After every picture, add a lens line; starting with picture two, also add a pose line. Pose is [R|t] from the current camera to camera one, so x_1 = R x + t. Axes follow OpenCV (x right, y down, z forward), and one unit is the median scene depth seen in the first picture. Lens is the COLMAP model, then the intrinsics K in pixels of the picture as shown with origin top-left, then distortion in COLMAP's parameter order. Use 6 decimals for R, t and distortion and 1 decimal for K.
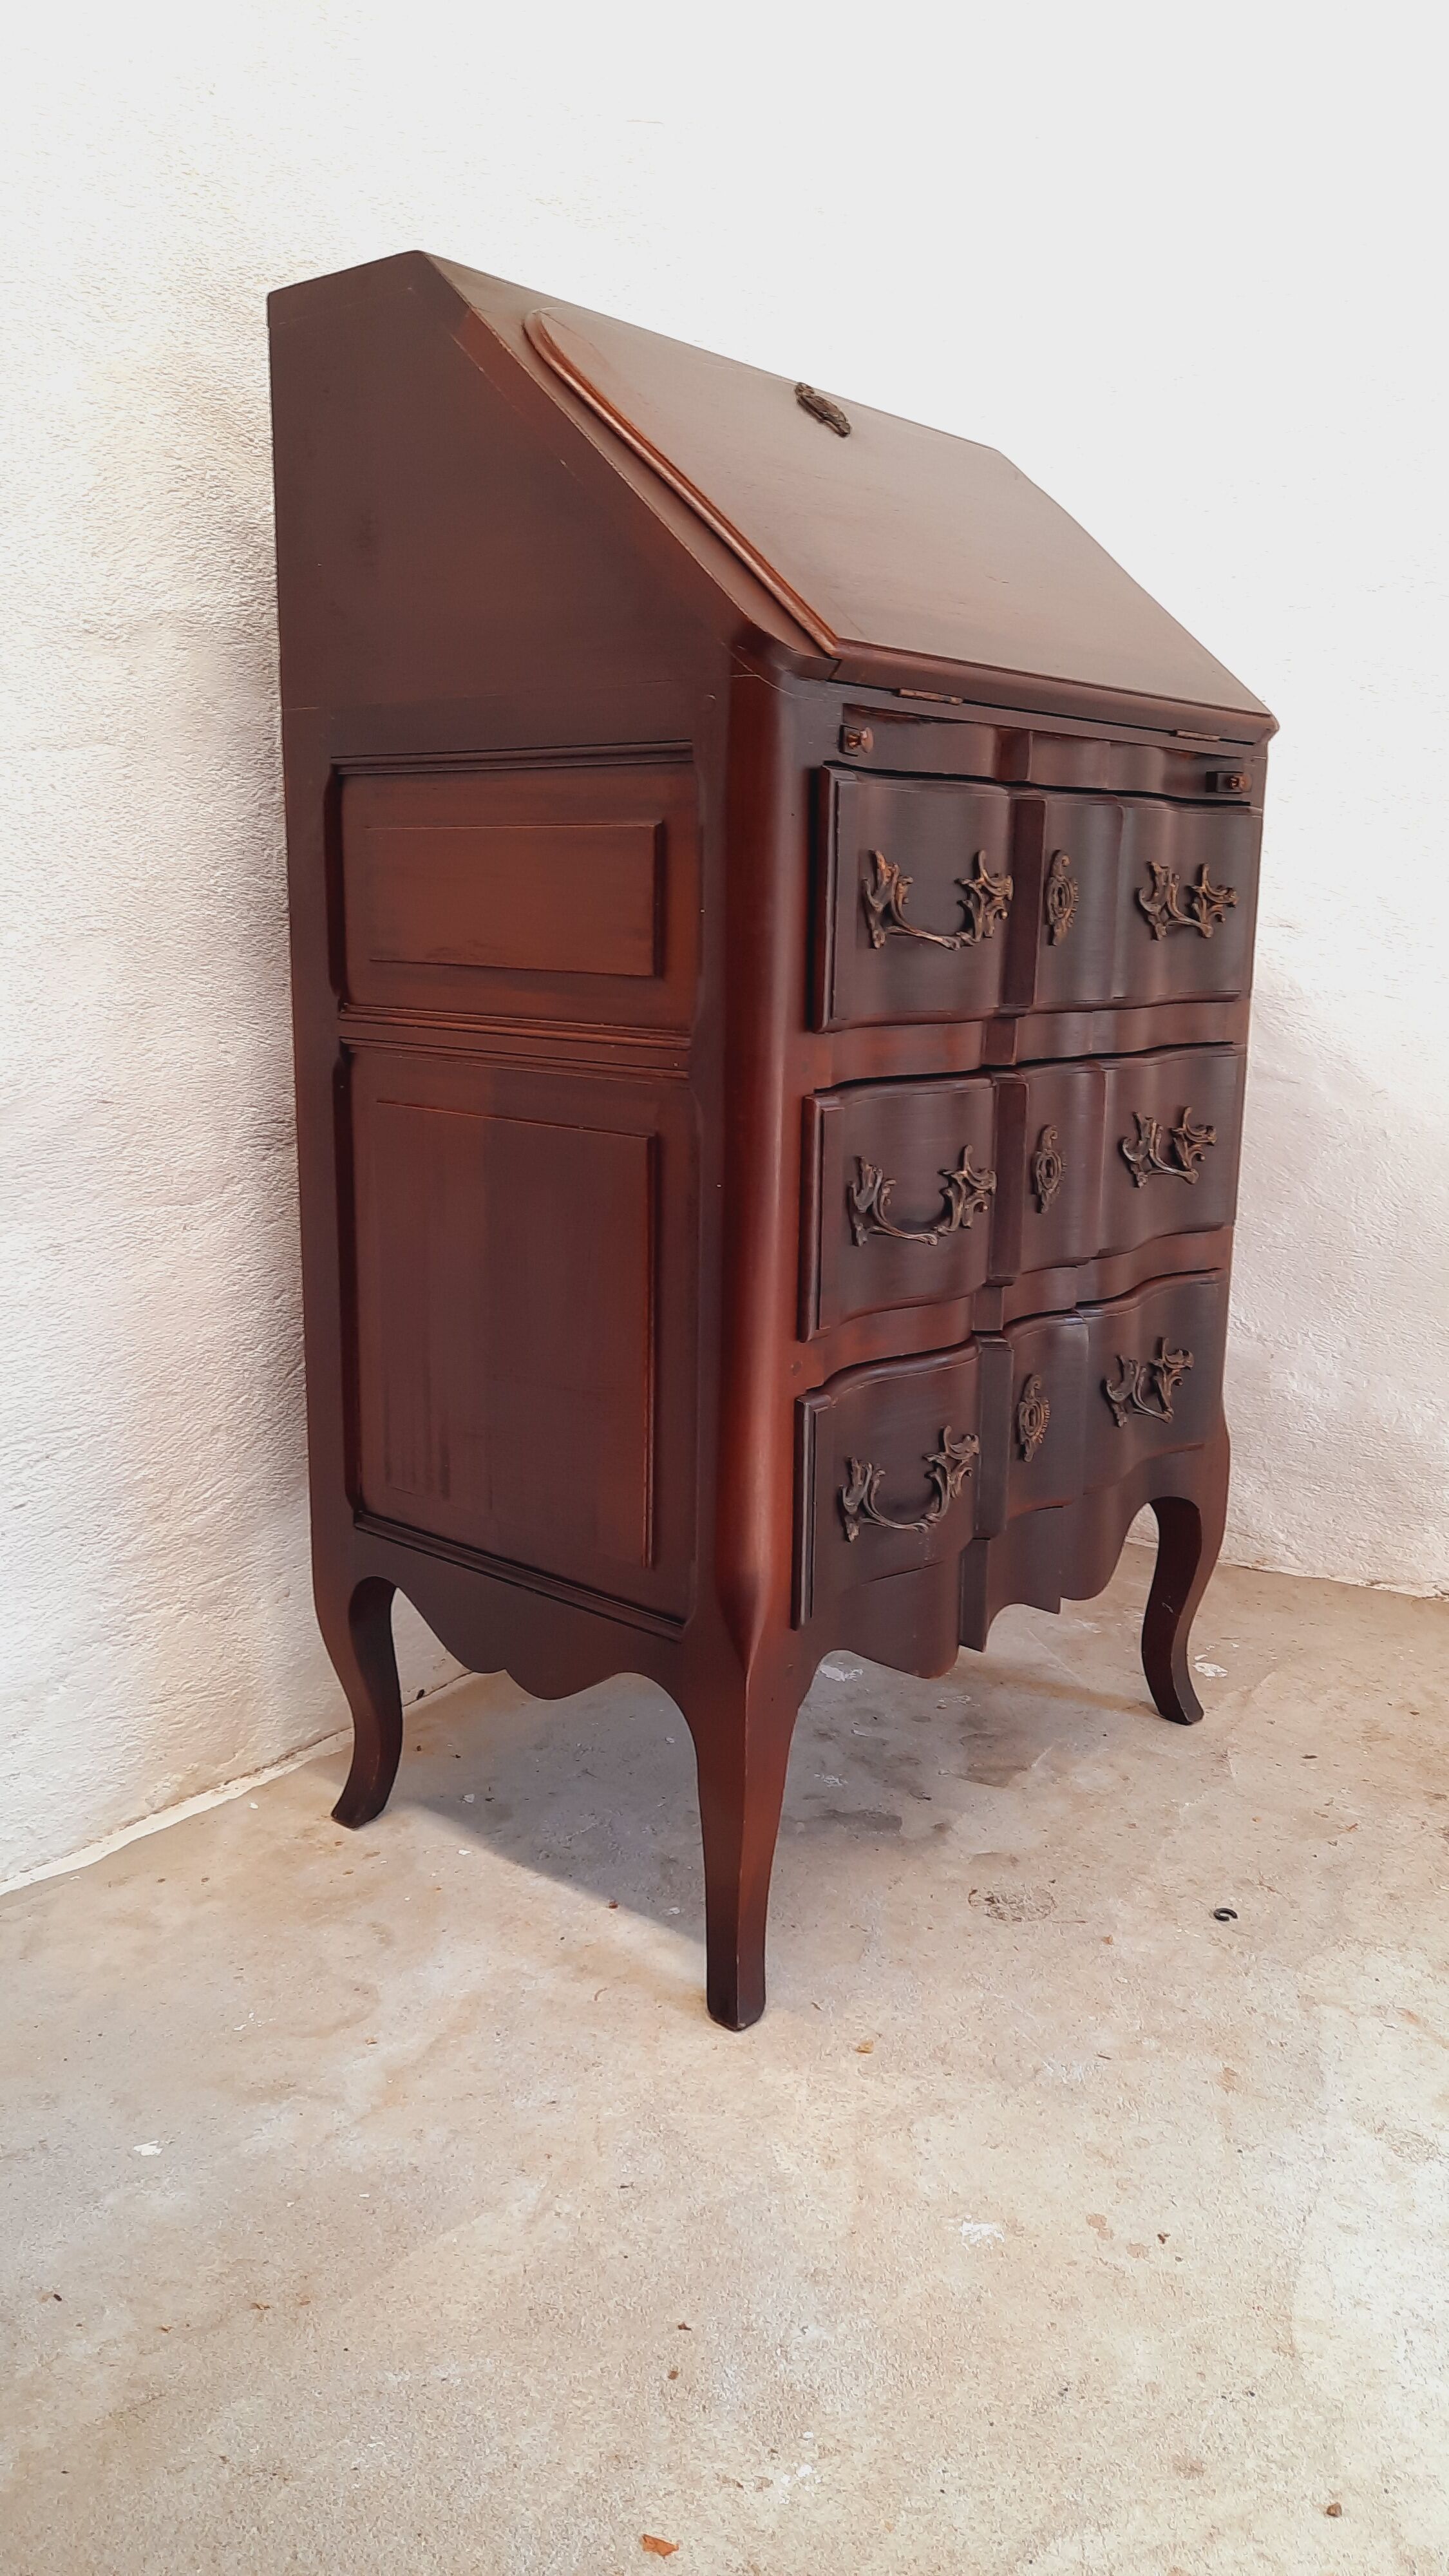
lens RADIAL K [[1878.9, 0, 724.5], [0, 1878.9, 1288.0], [0, 0, 1]] dist [0.080499, -0.085296]
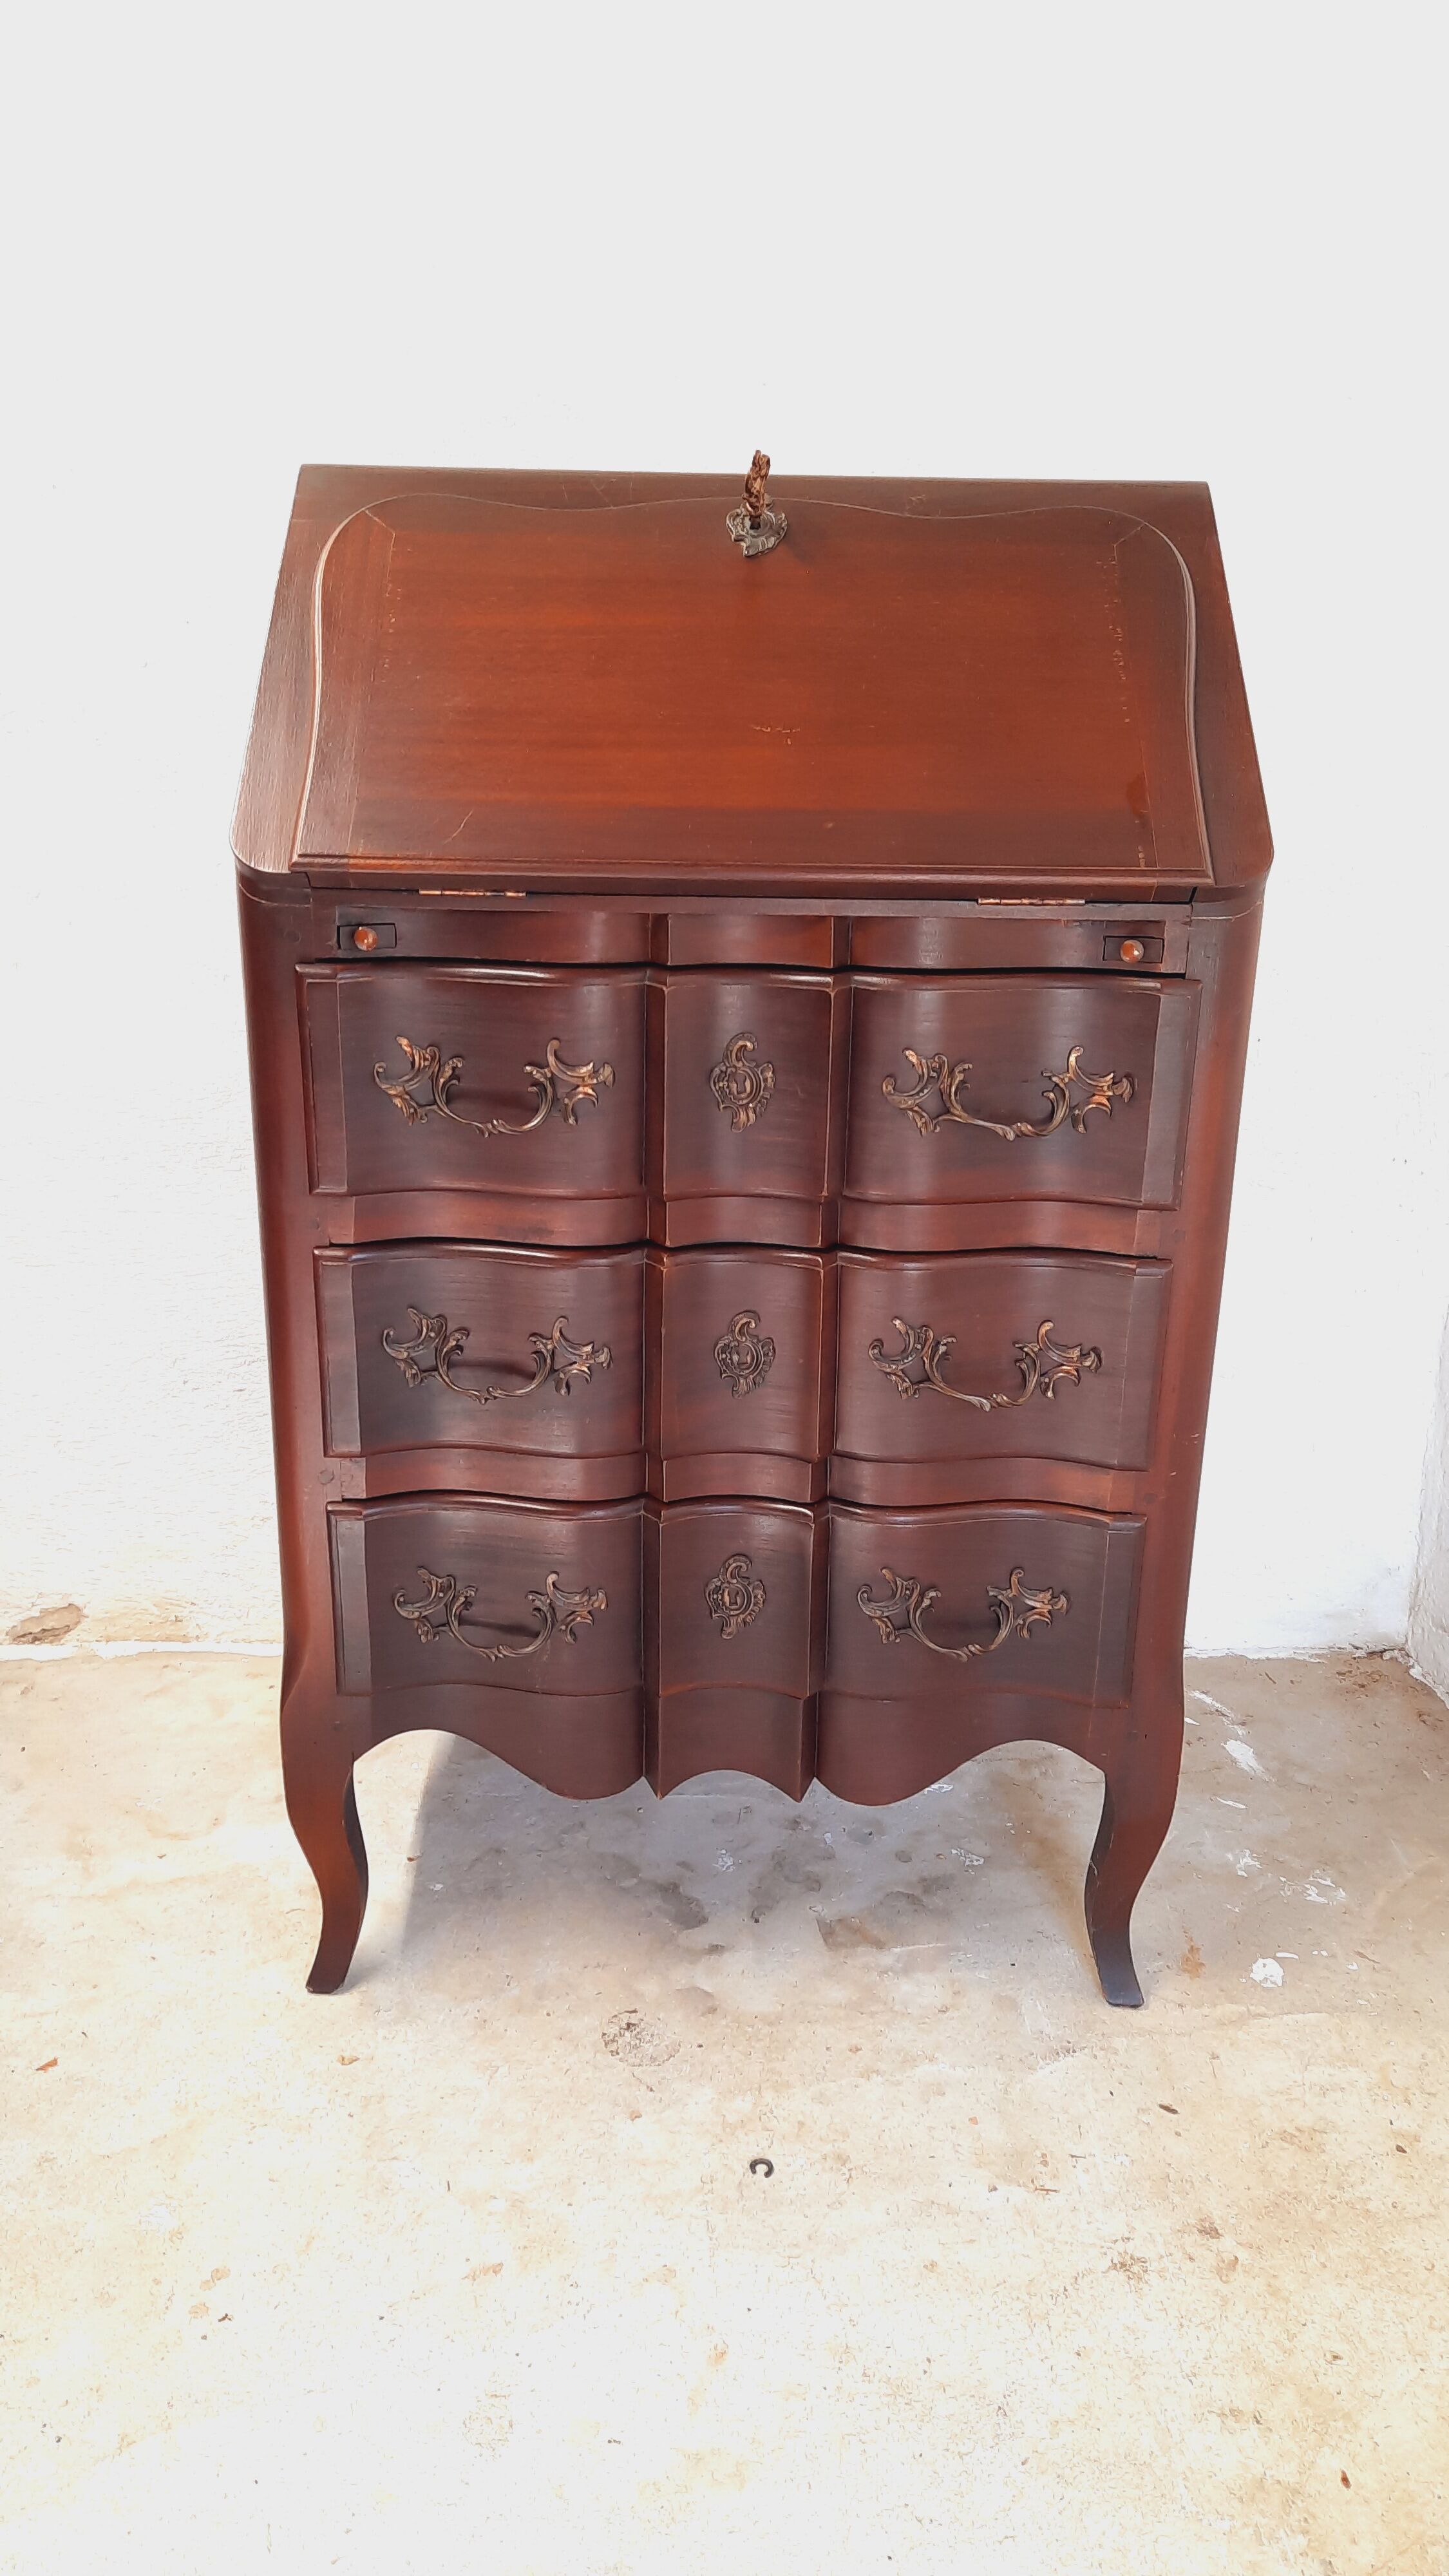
lens RADIAL K [[1878.9, 0, 724.5], [0, 1878.9, 1288.0], [0, 0, 1]] dist [0.080499, -0.085296]
pose [[0.651057, 0.245167, -0.718344, 0.885396], [-0.165213, 0.969481, 0.181141, -0.283102], [0.740830, 0.000747, 0.671692, 0.374202]]
